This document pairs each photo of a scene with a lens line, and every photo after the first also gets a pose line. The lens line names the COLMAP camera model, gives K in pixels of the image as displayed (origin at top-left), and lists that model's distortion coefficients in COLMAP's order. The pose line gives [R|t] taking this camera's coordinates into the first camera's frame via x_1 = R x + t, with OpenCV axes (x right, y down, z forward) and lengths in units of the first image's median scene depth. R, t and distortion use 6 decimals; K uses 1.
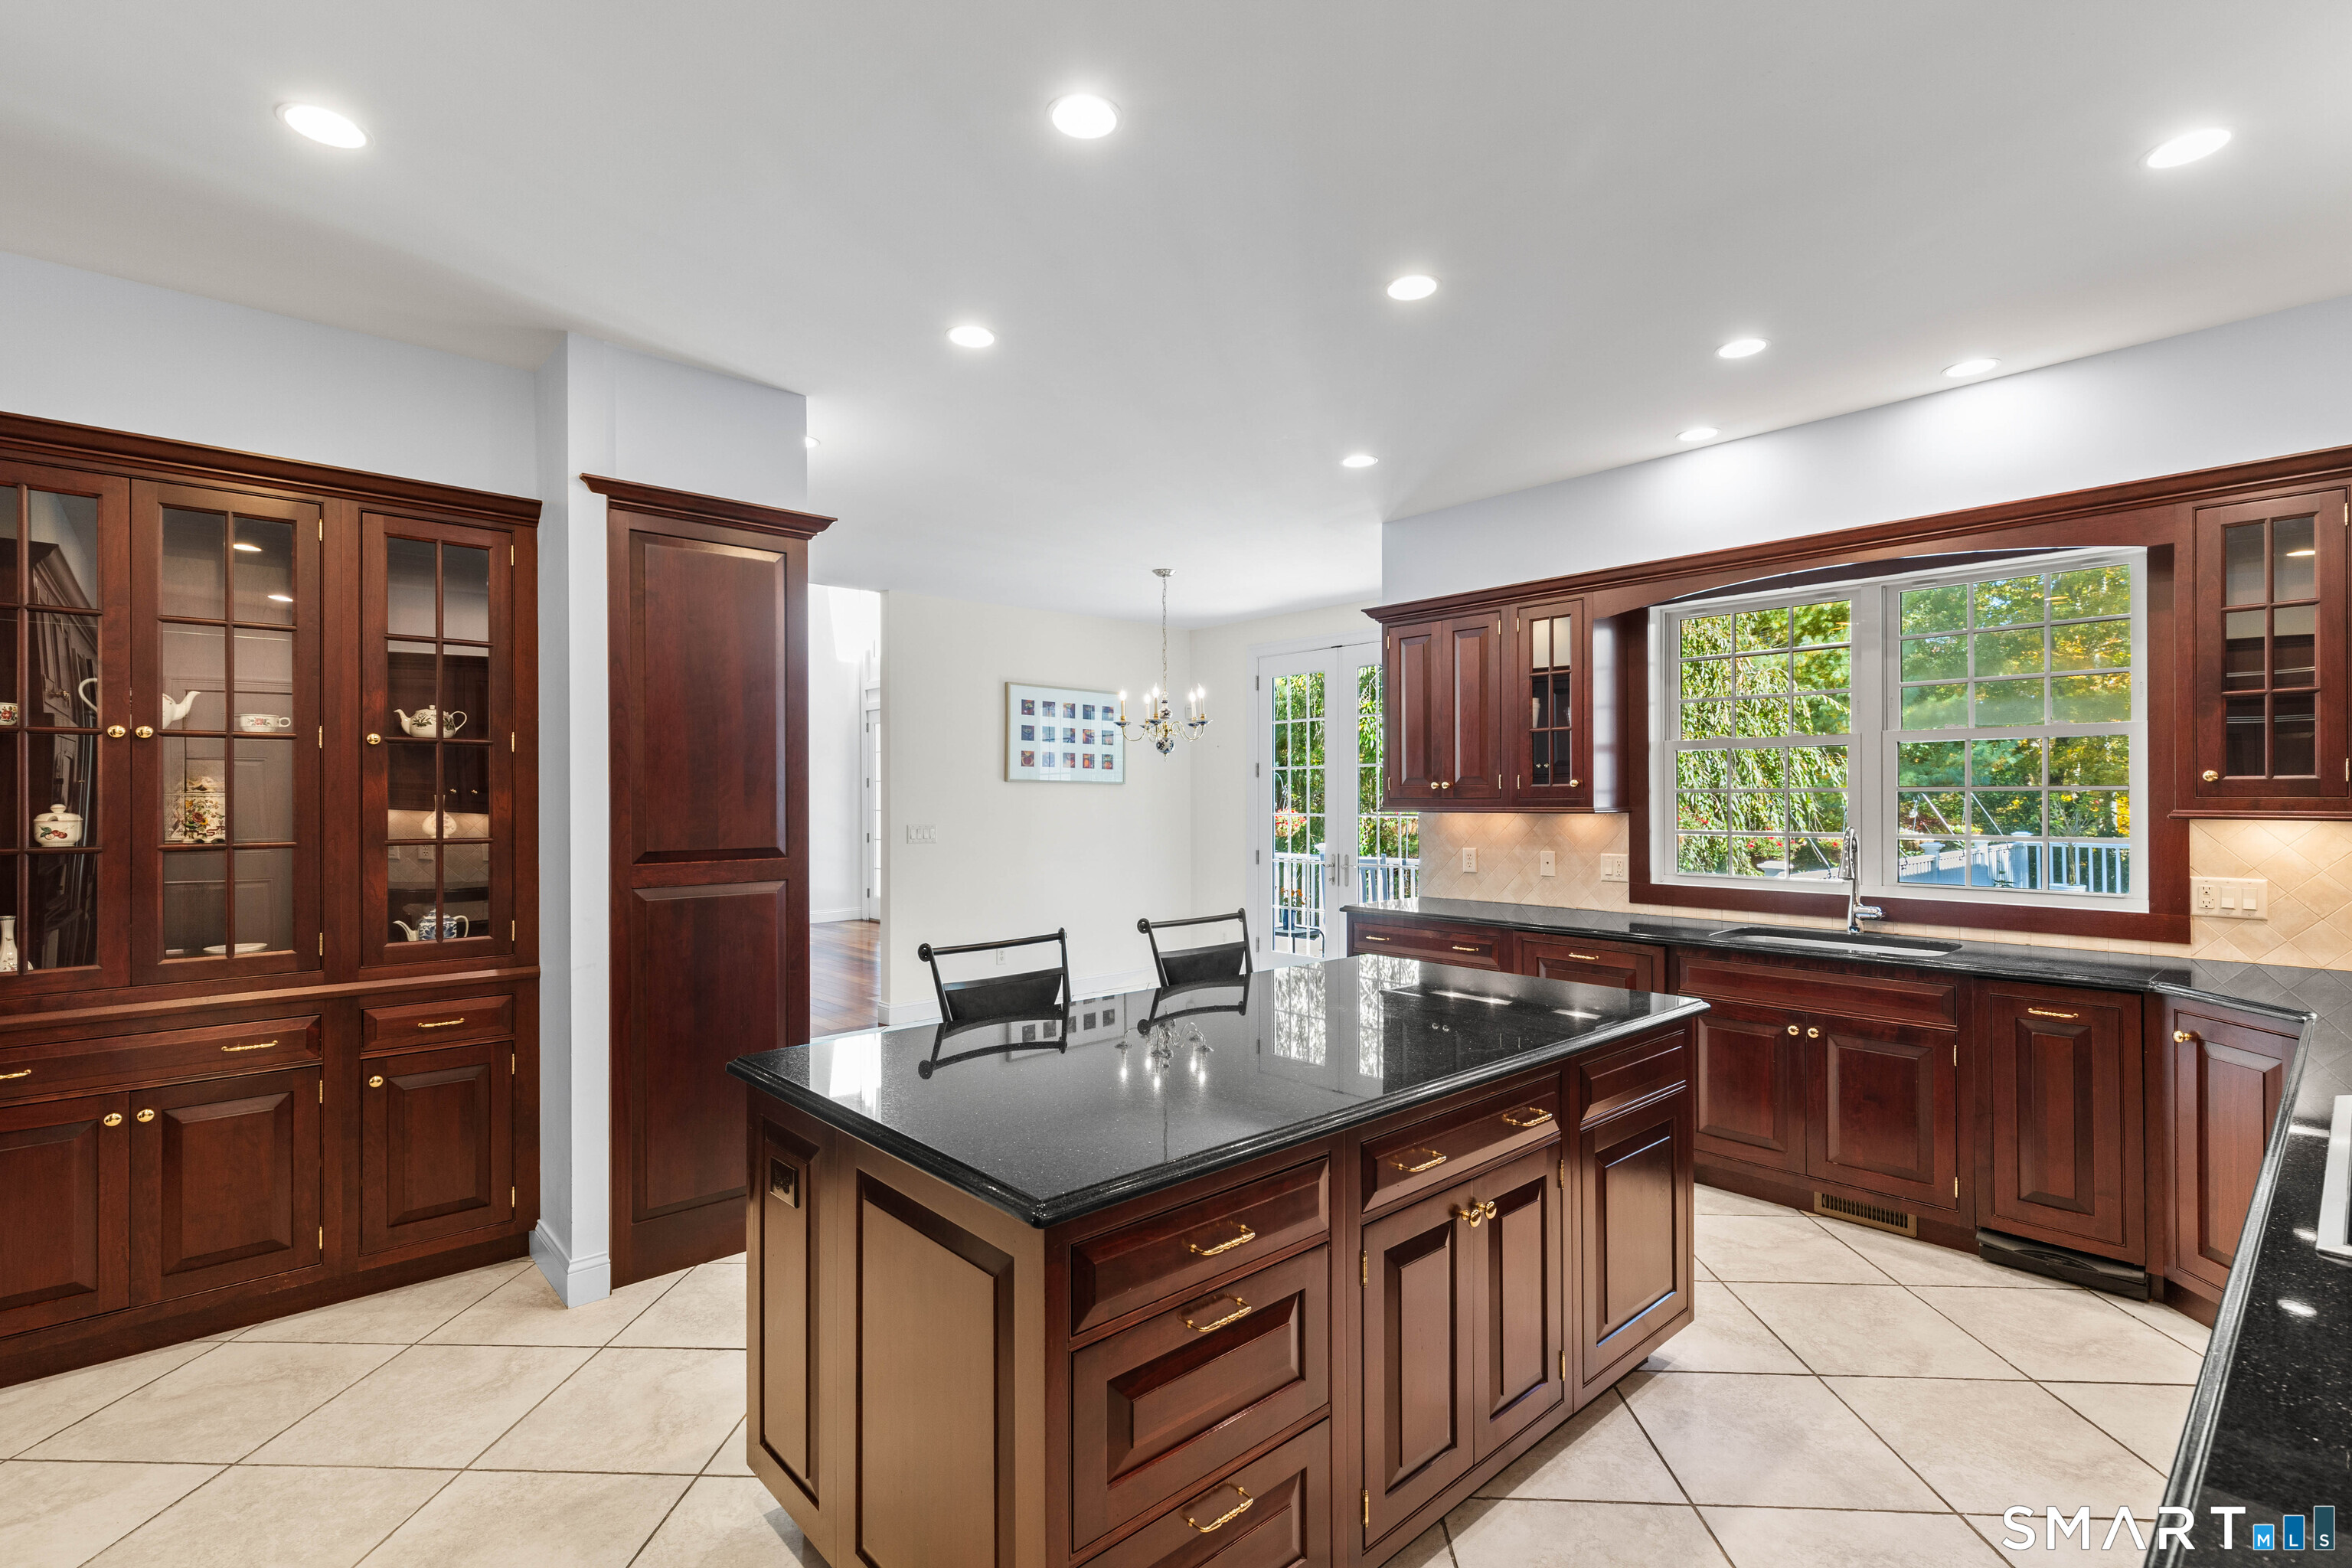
lens RADIAL K [[1079.6, 0, 1171.2], [0, 1079.6, 796.9], [0, 0, 1]] dist [0.008144, -0.000593]
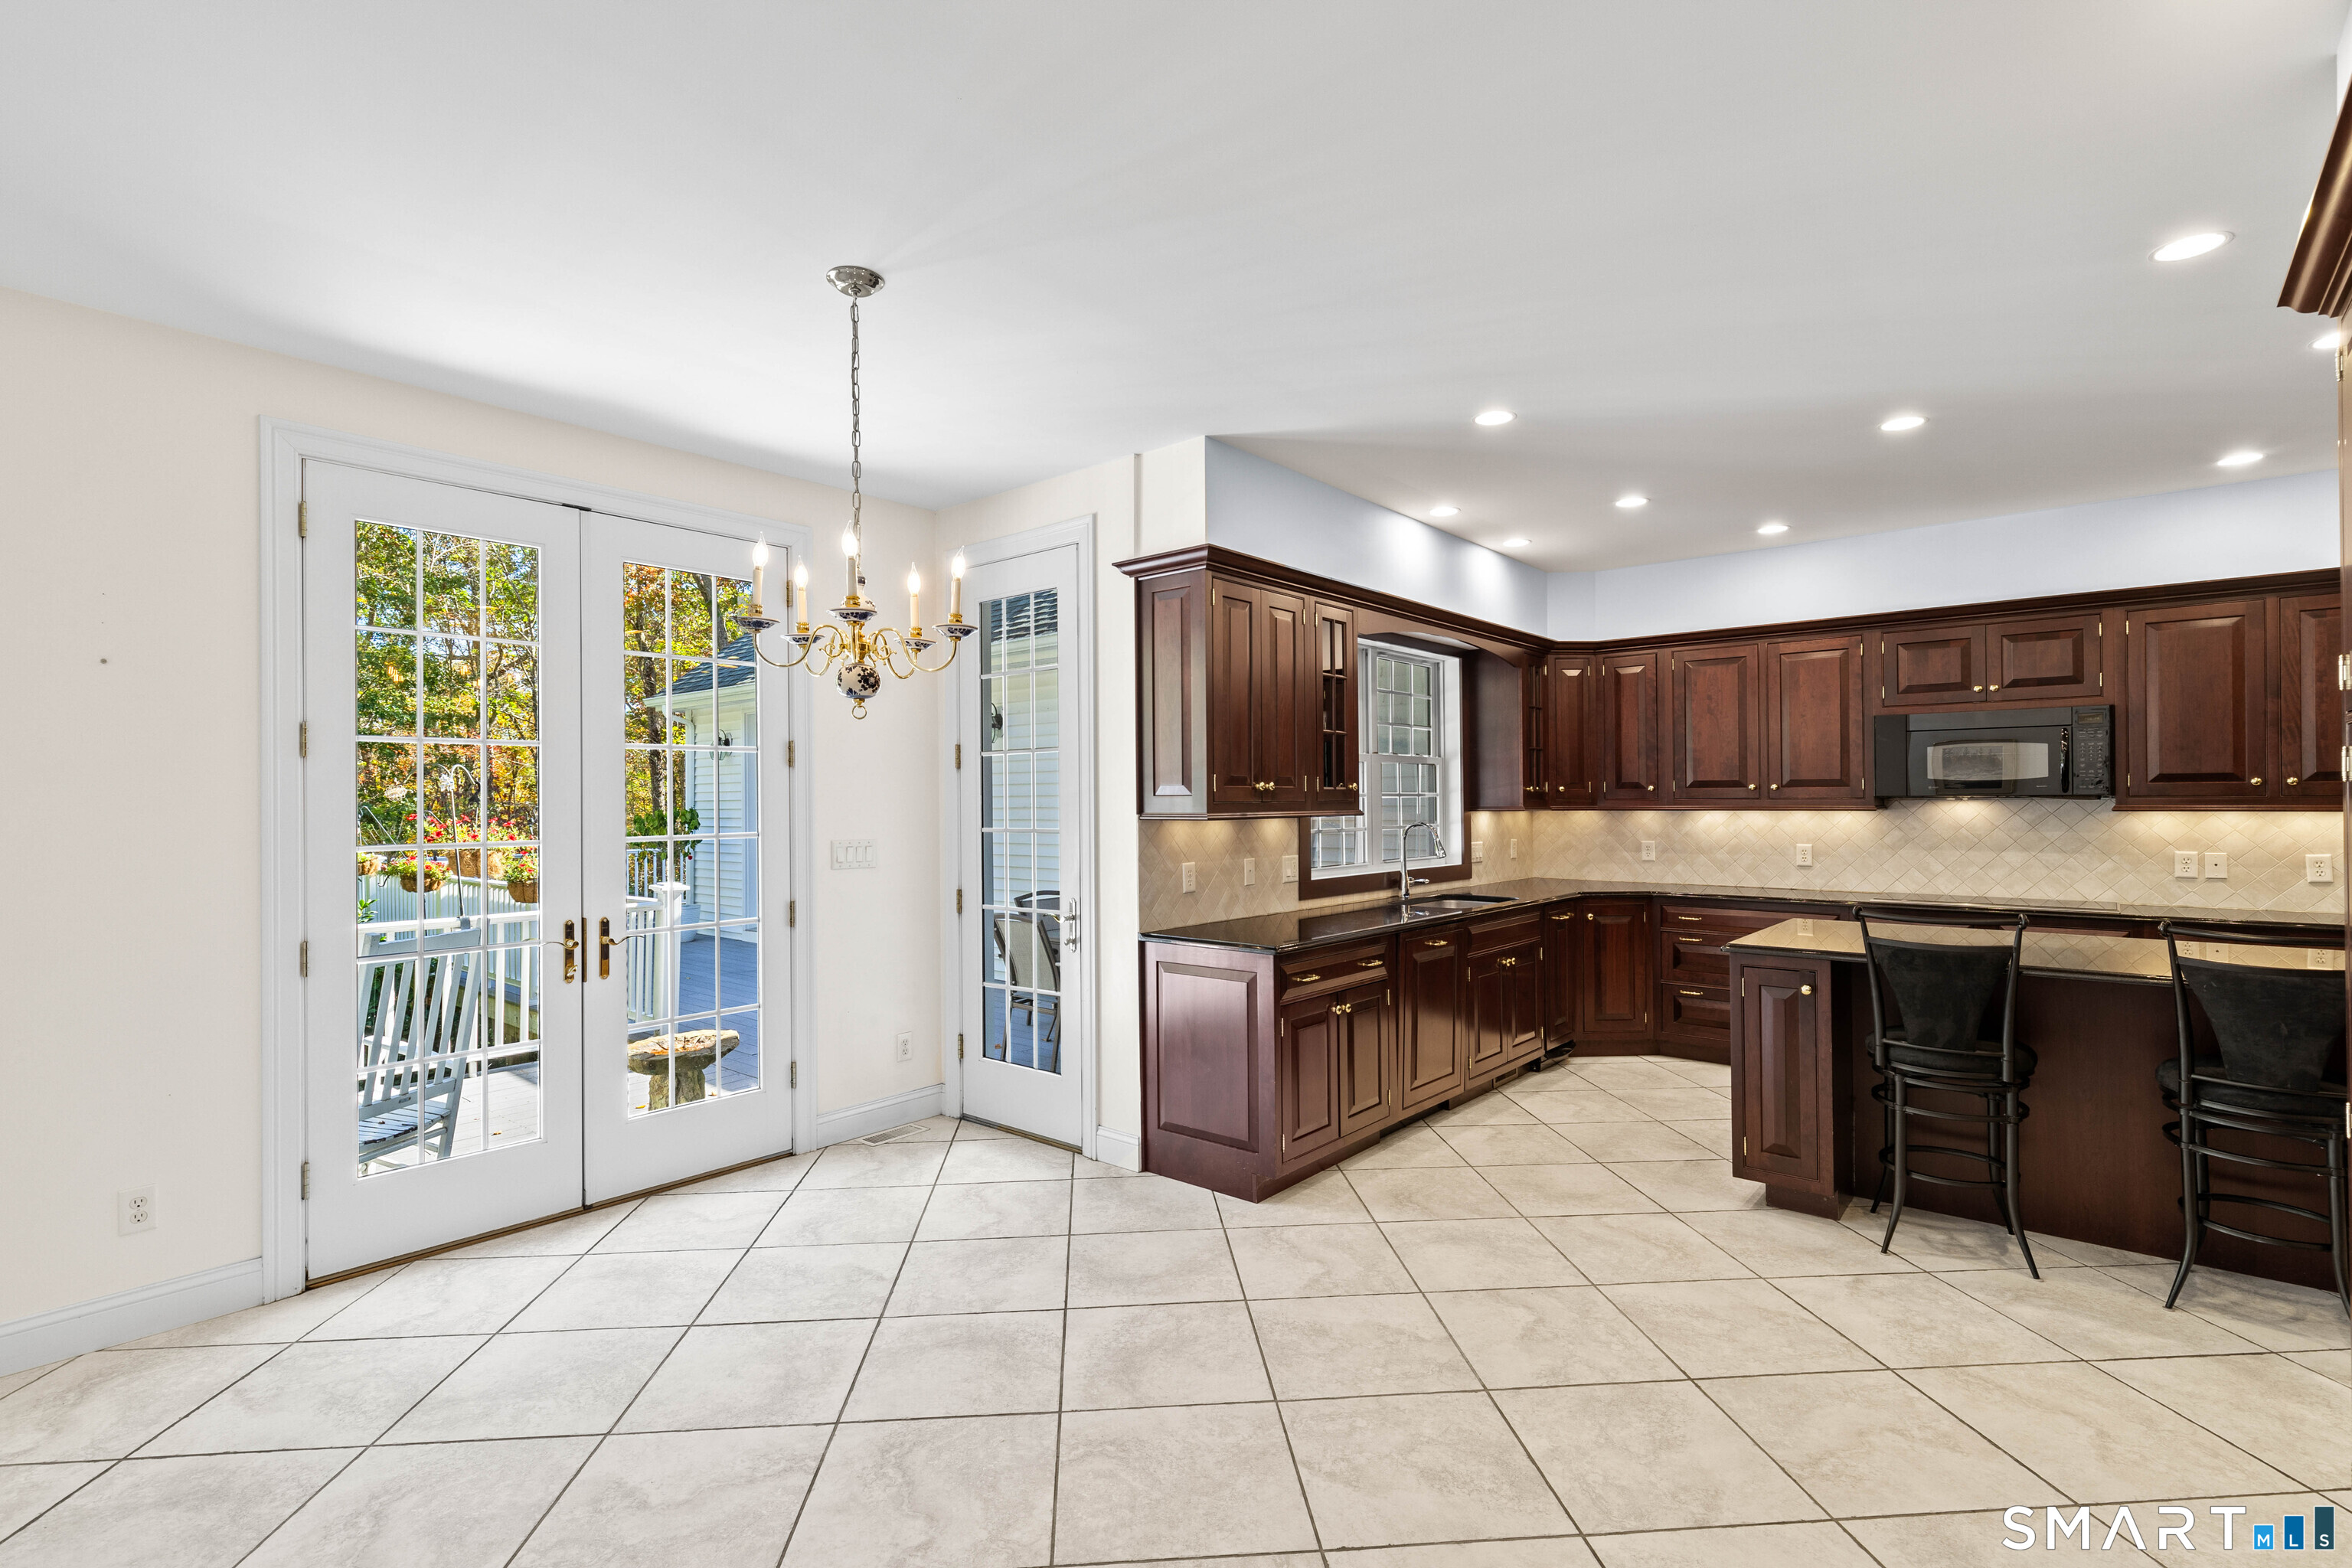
lens RADIAL K [[1079.6, 0, 1171.2], [0, 1079.6, 796.9], [0, 0, 1]] dist [0.008144, -0.000593]
pose [[-0.122035, 0.010395, 0.992471, -0.618285], [0.009555, 0.999911, -0.009298, 0.005014], [-0.992480, 0.008348, -0.122123, 1.269787]]
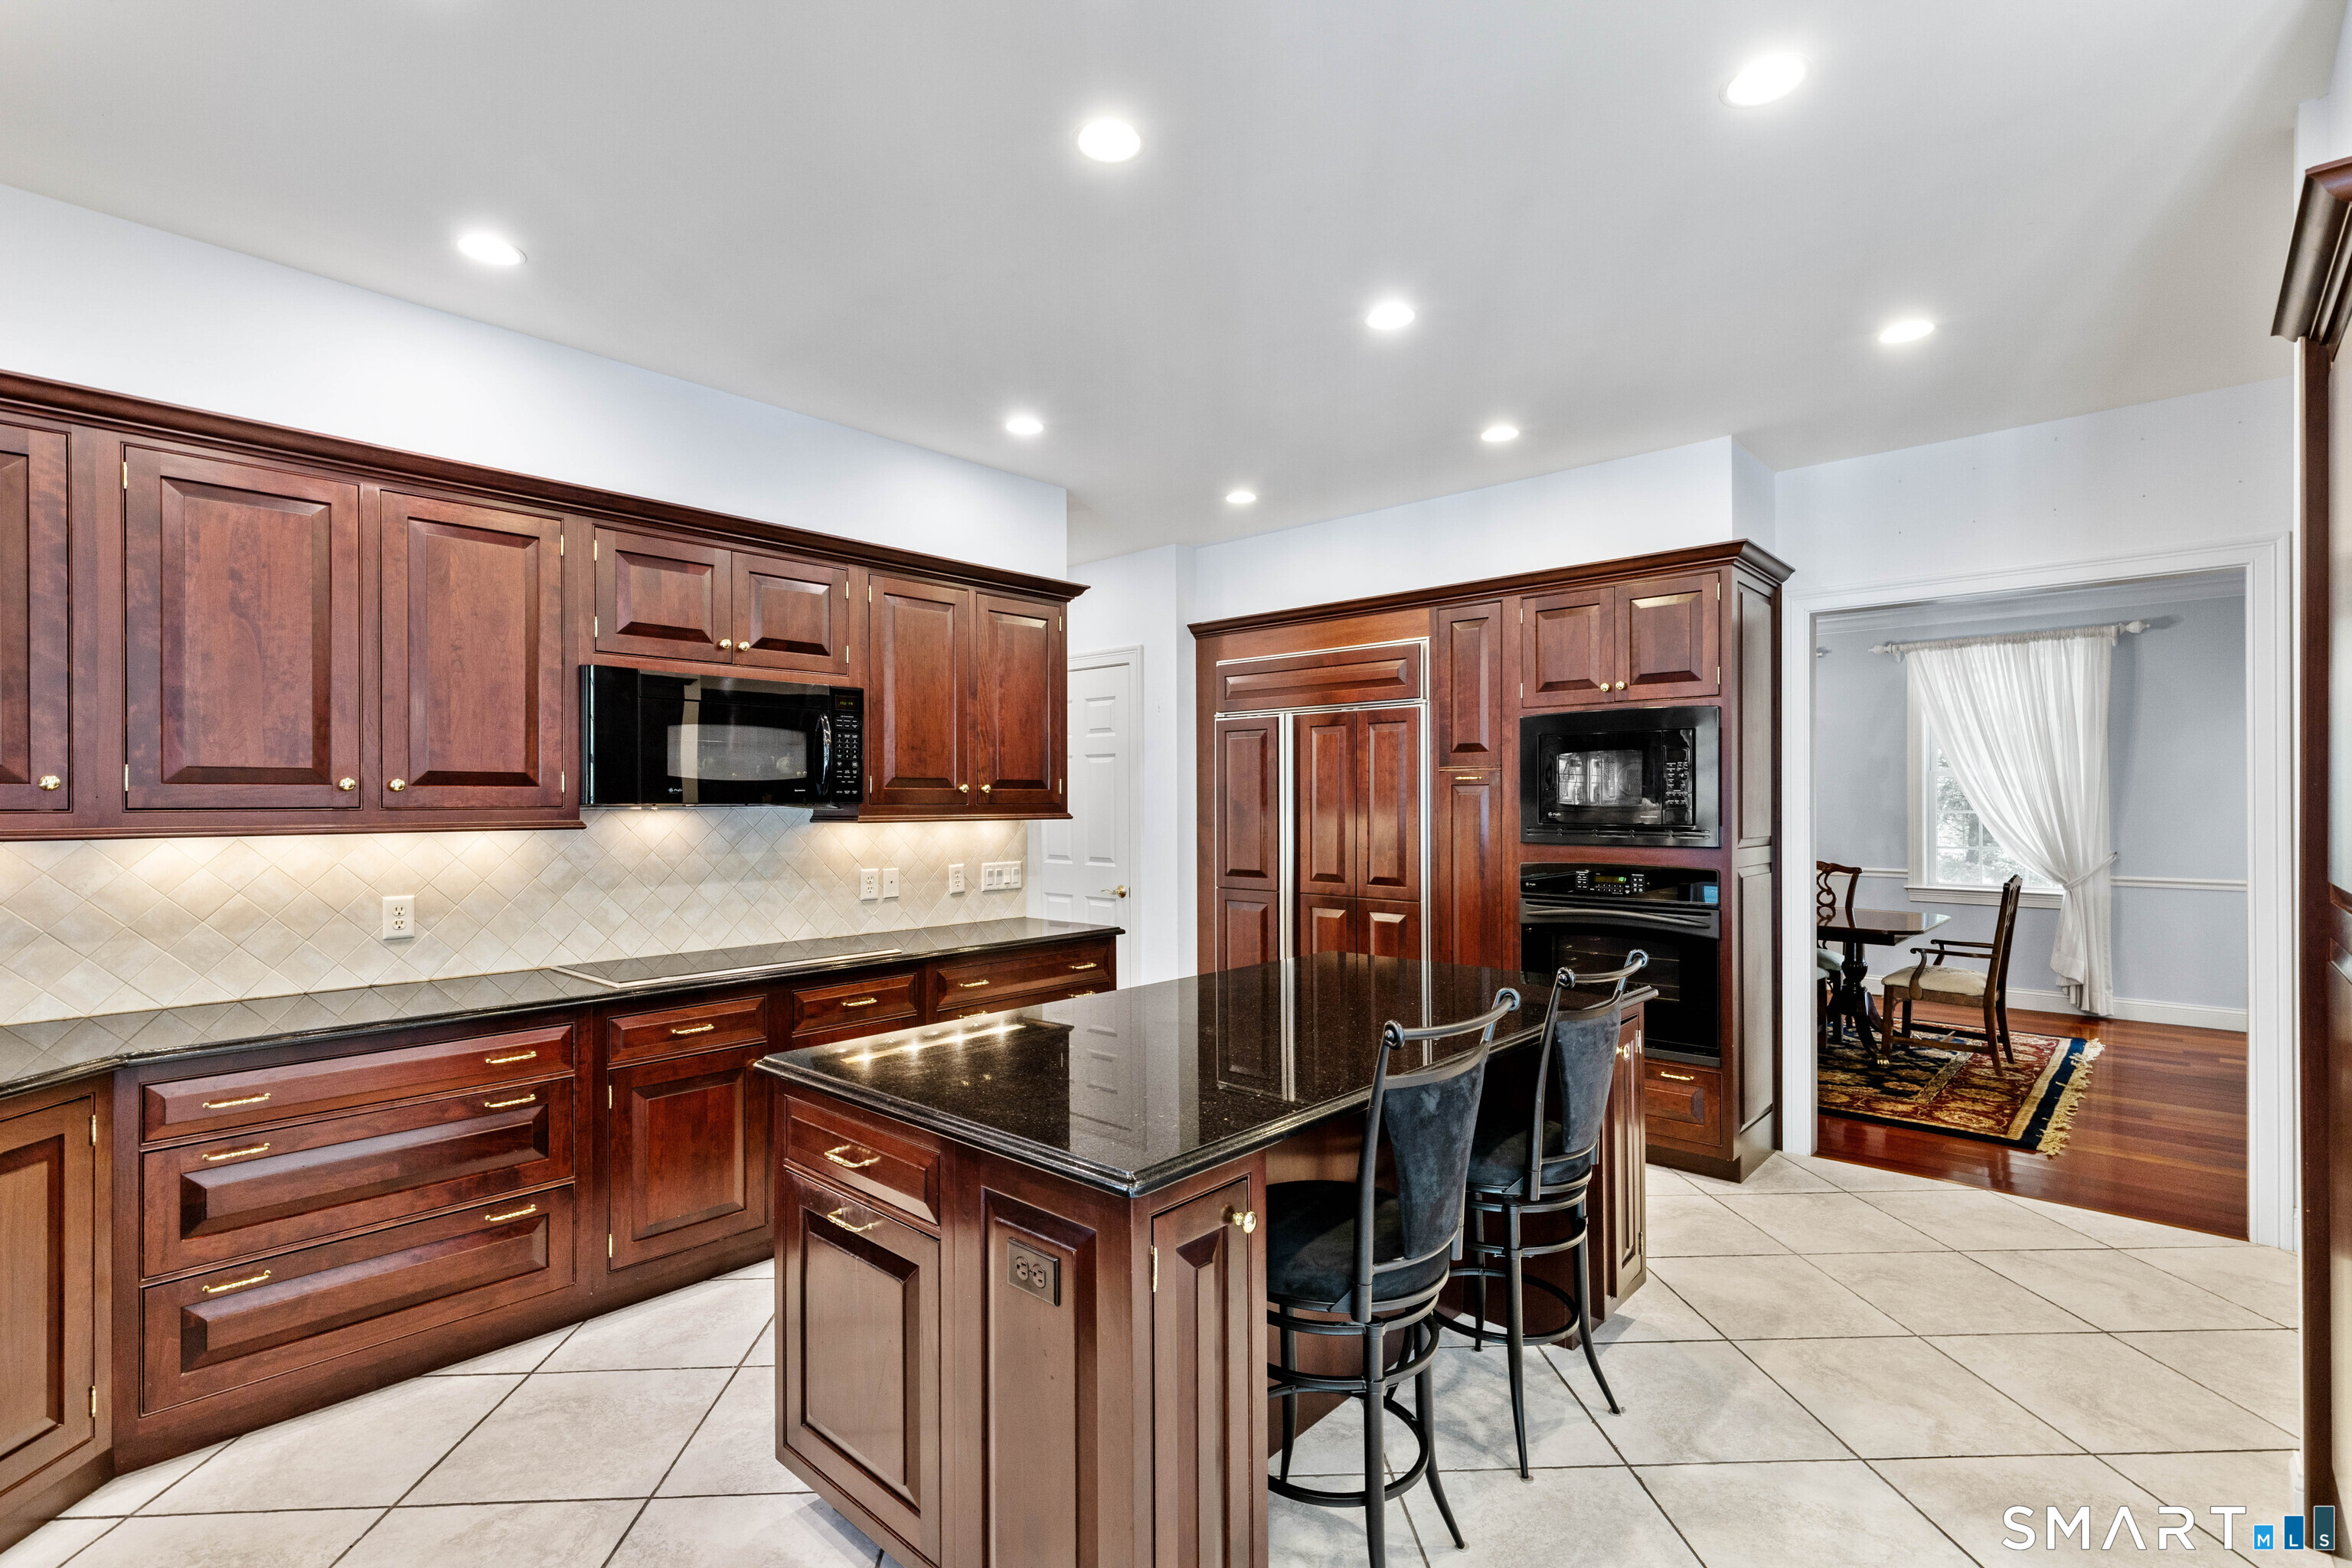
lens RADIAL K [[1079.6, 0, 1171.2], [0, 1079.6, 796.9], [0, 0, 1]] dist [0.008144, -0.000593]
pose [[-0.995675, 0.010089, -0.092352, 0.154527], [0.010138, 0.999949, -0.000063, 0.000104], [0.092346, -0.000999, -0.995726, 1.077248]]
